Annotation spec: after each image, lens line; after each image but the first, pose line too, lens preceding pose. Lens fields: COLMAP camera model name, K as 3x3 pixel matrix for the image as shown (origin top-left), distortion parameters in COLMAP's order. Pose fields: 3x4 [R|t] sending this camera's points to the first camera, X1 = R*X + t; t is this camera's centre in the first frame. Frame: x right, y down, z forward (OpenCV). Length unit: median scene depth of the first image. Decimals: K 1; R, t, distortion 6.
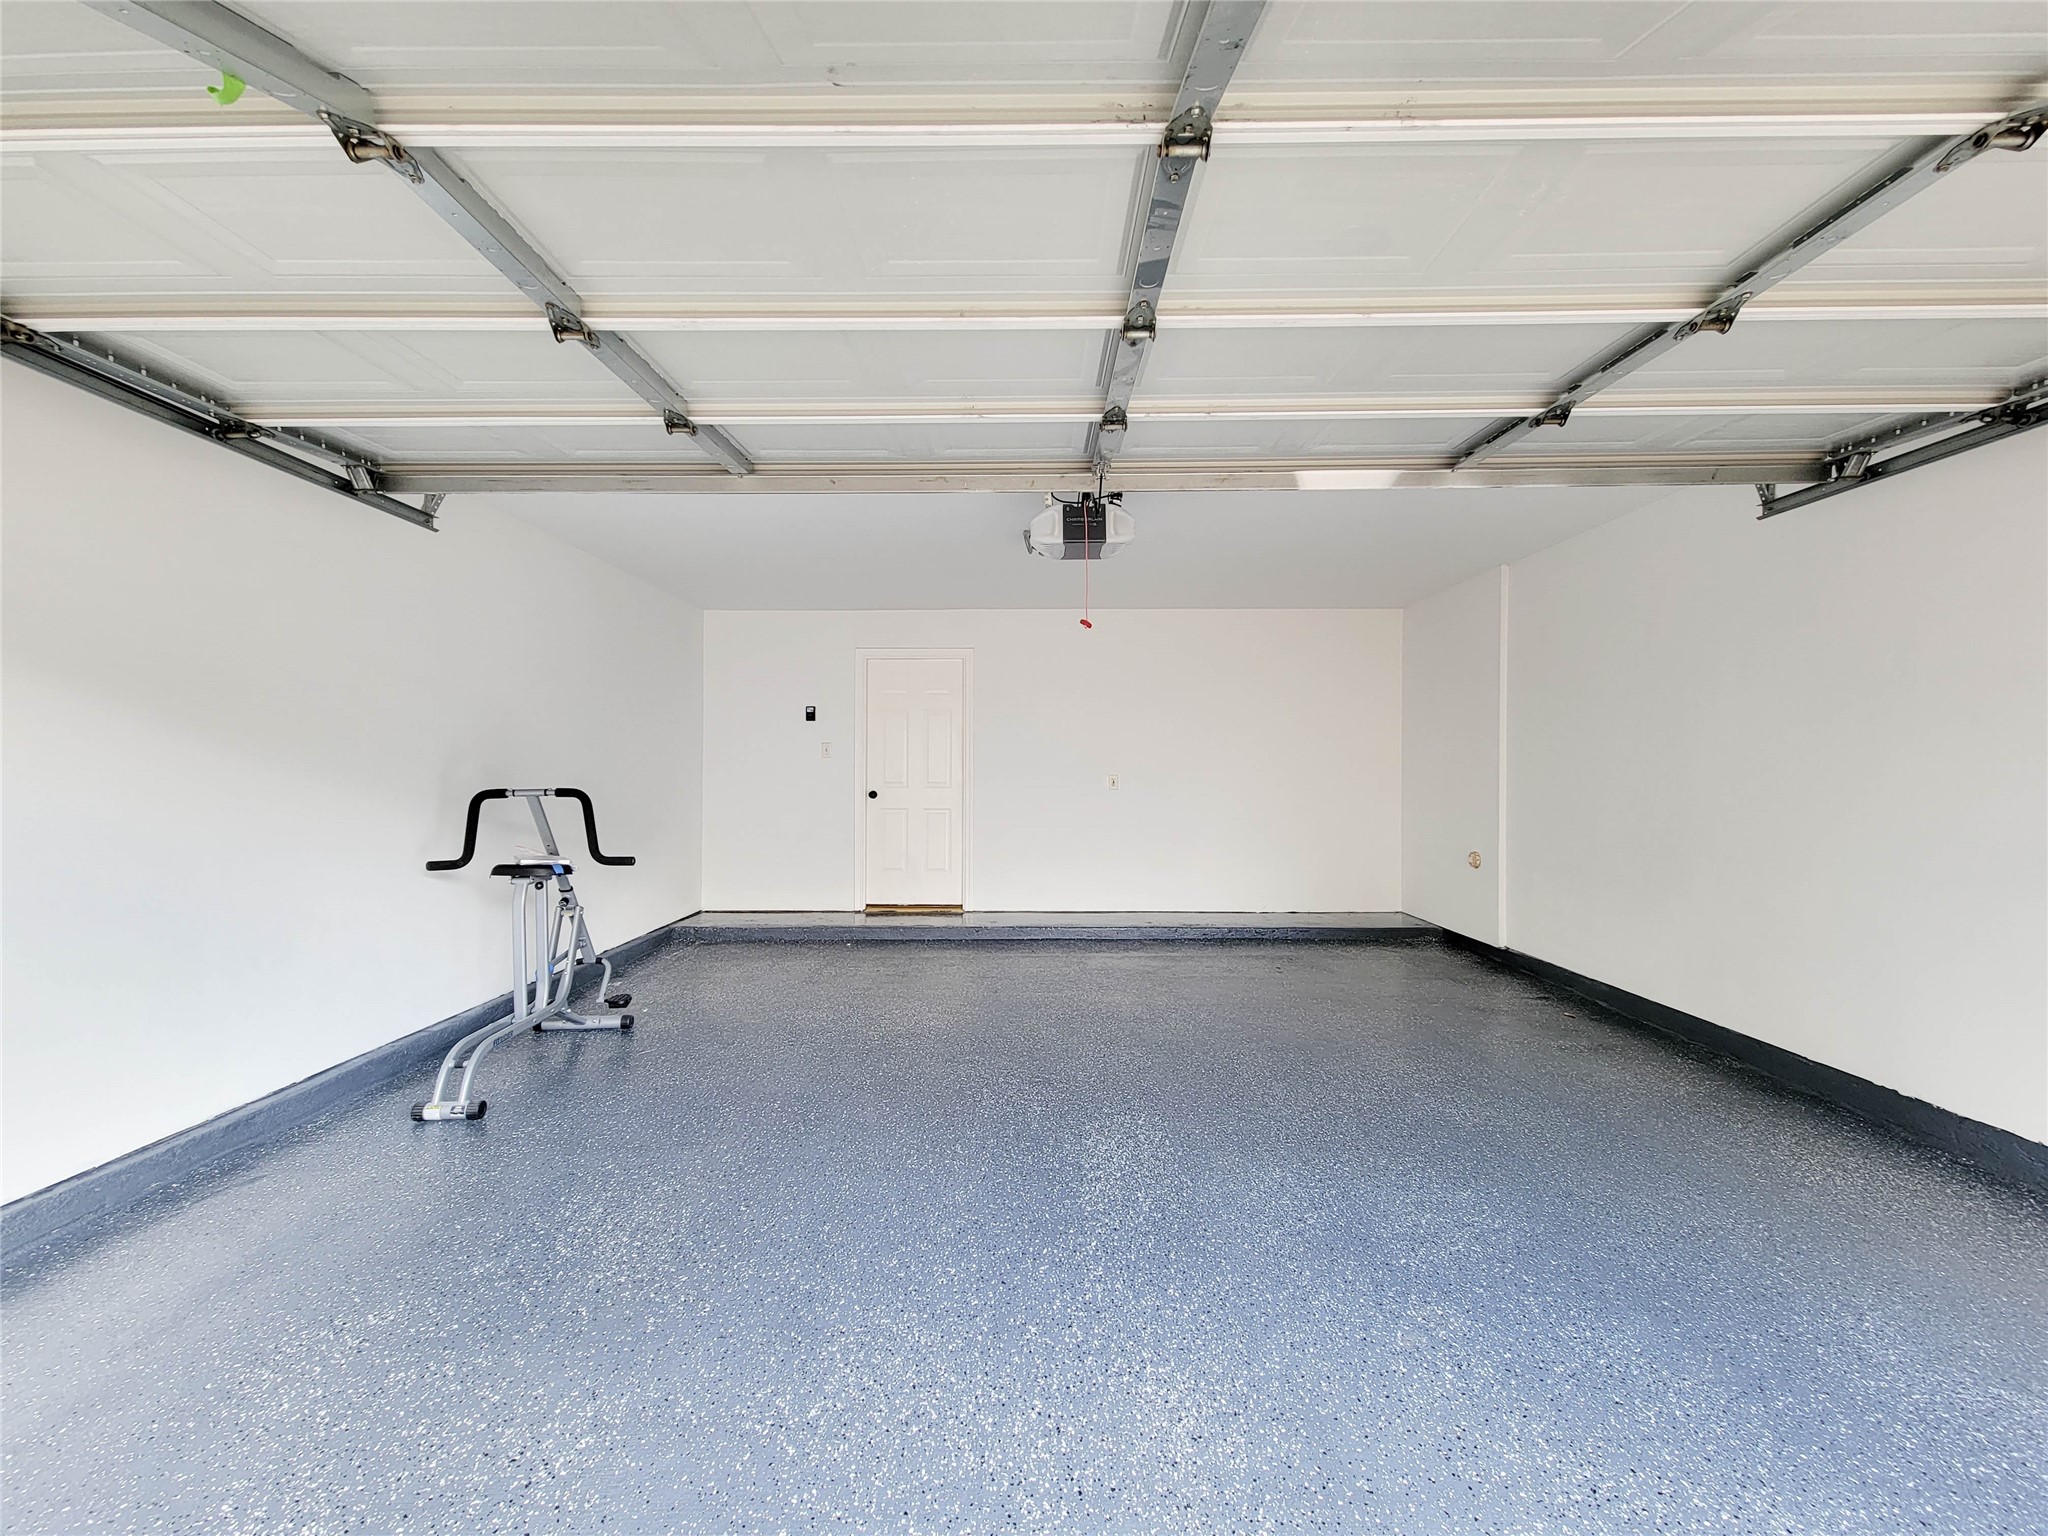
lens RADIAL K [[829.2, 0, 1023.4], [0, 829.2, 770.6], [0, 0, 1]] dist [0.002790, -0.002607]
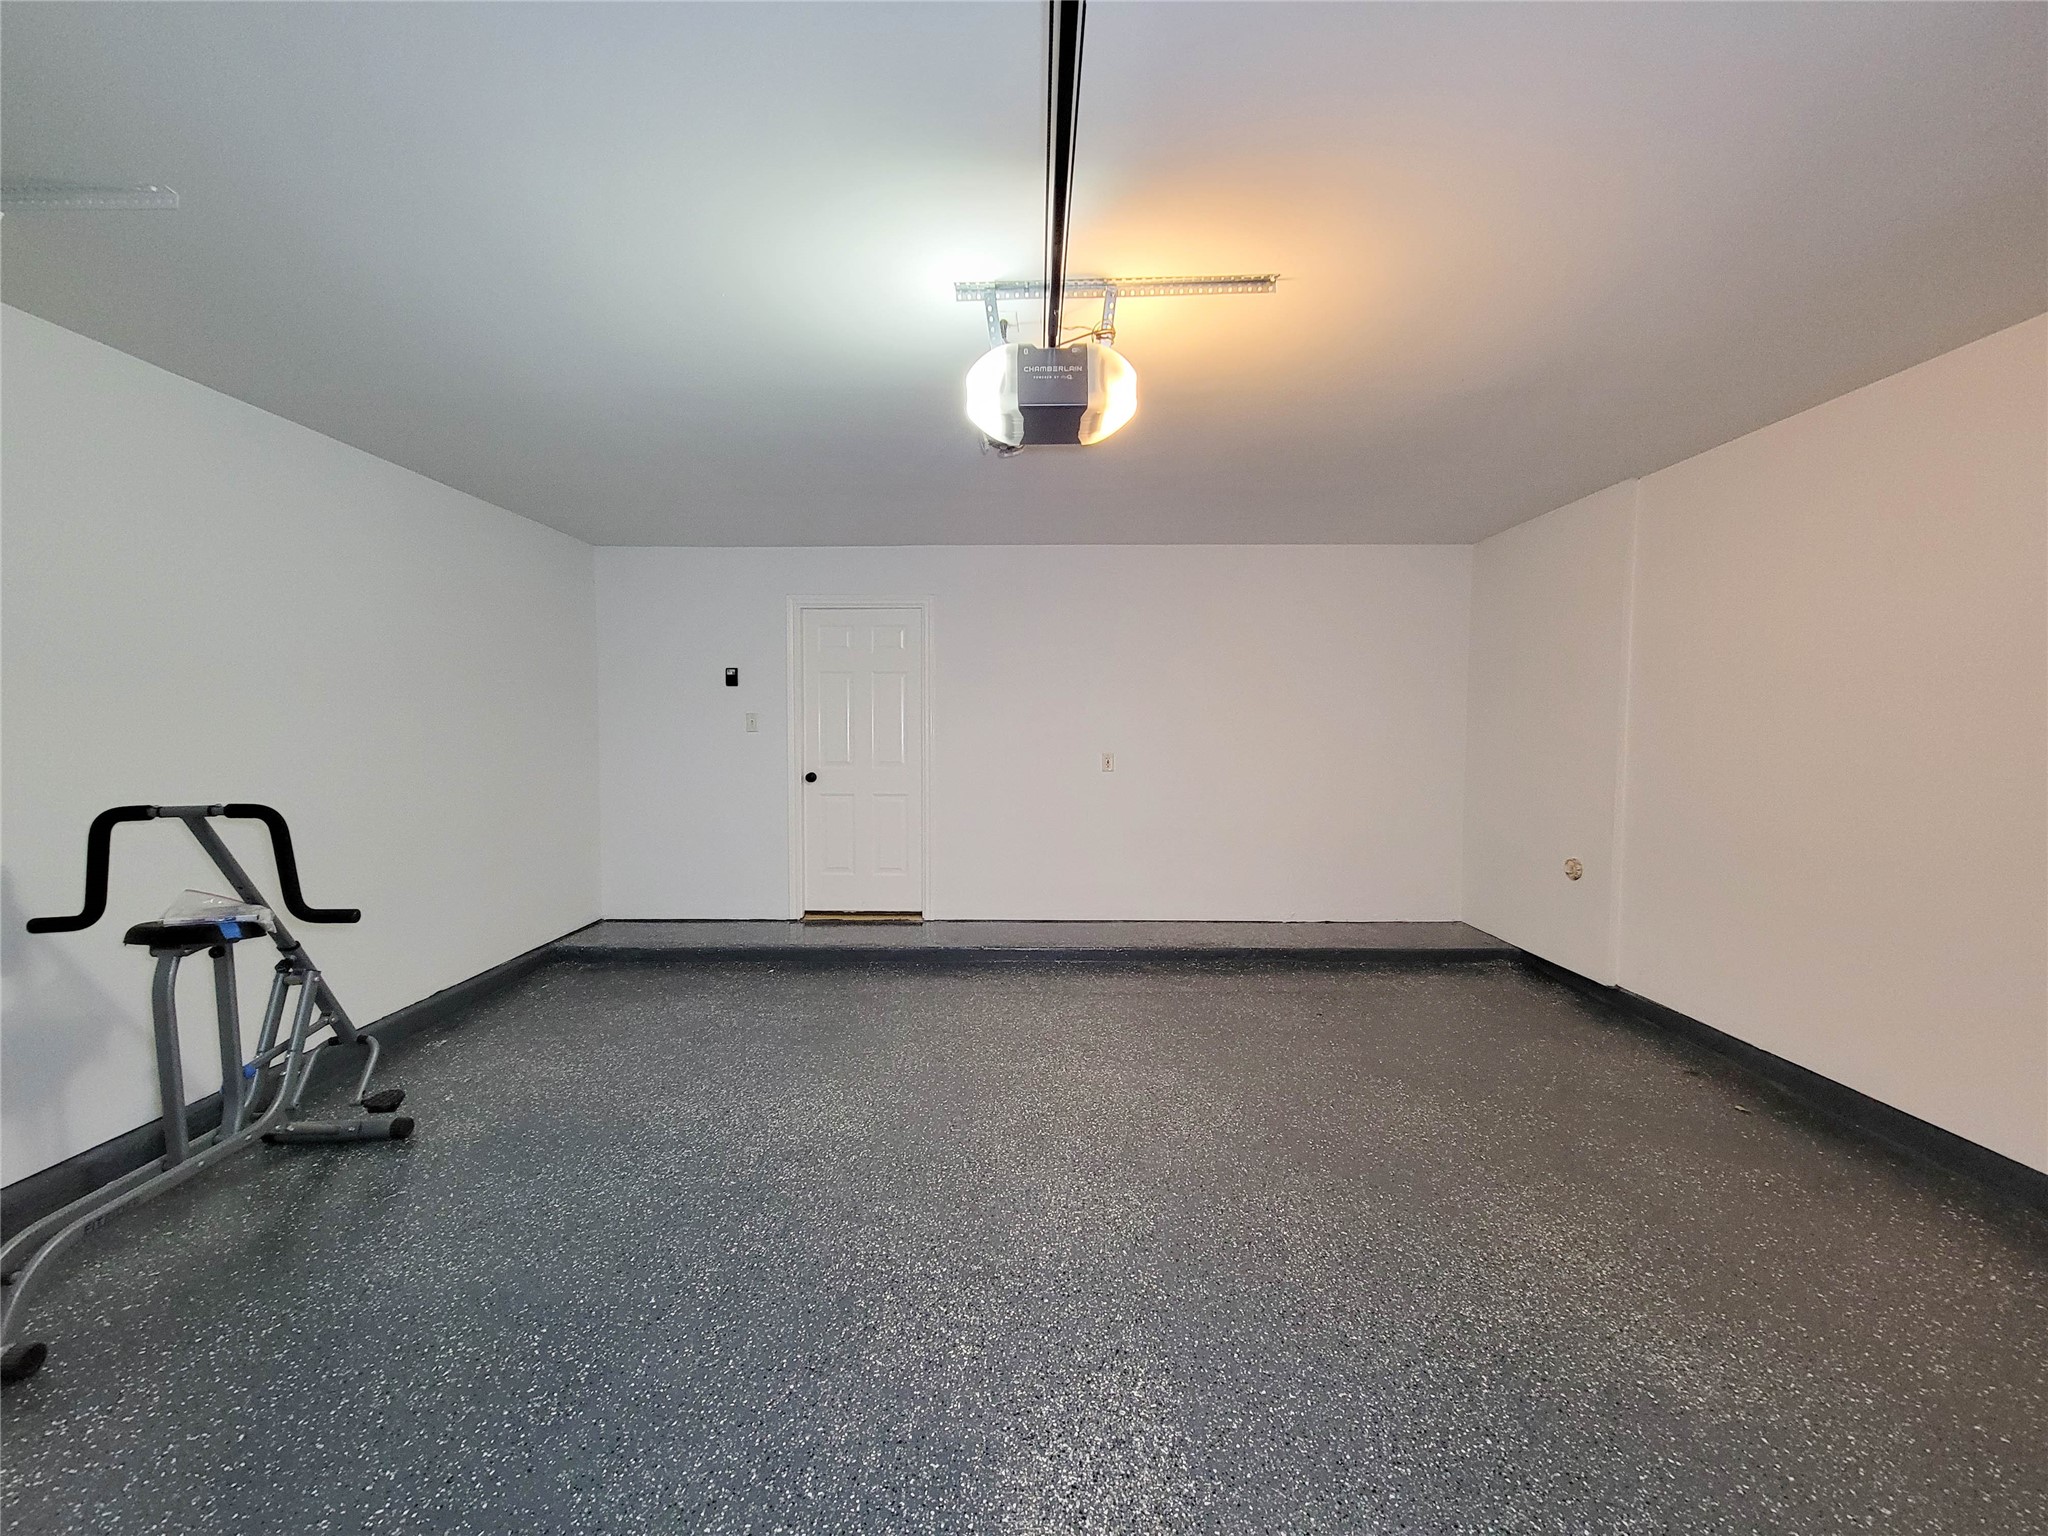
lens RADIAL K [[829.2, 0, 1023.4], [0, 829.2, 770.6], [0, 0, 1]] dist [0.002790, -0.002607]
pose [[1.000000, -0.000259, -0.000926, 0.034483], [0.000308, 0.998627, 0.052389, -0.025505], [0.000911, -0.052389, 0.998626, 0.244084]]
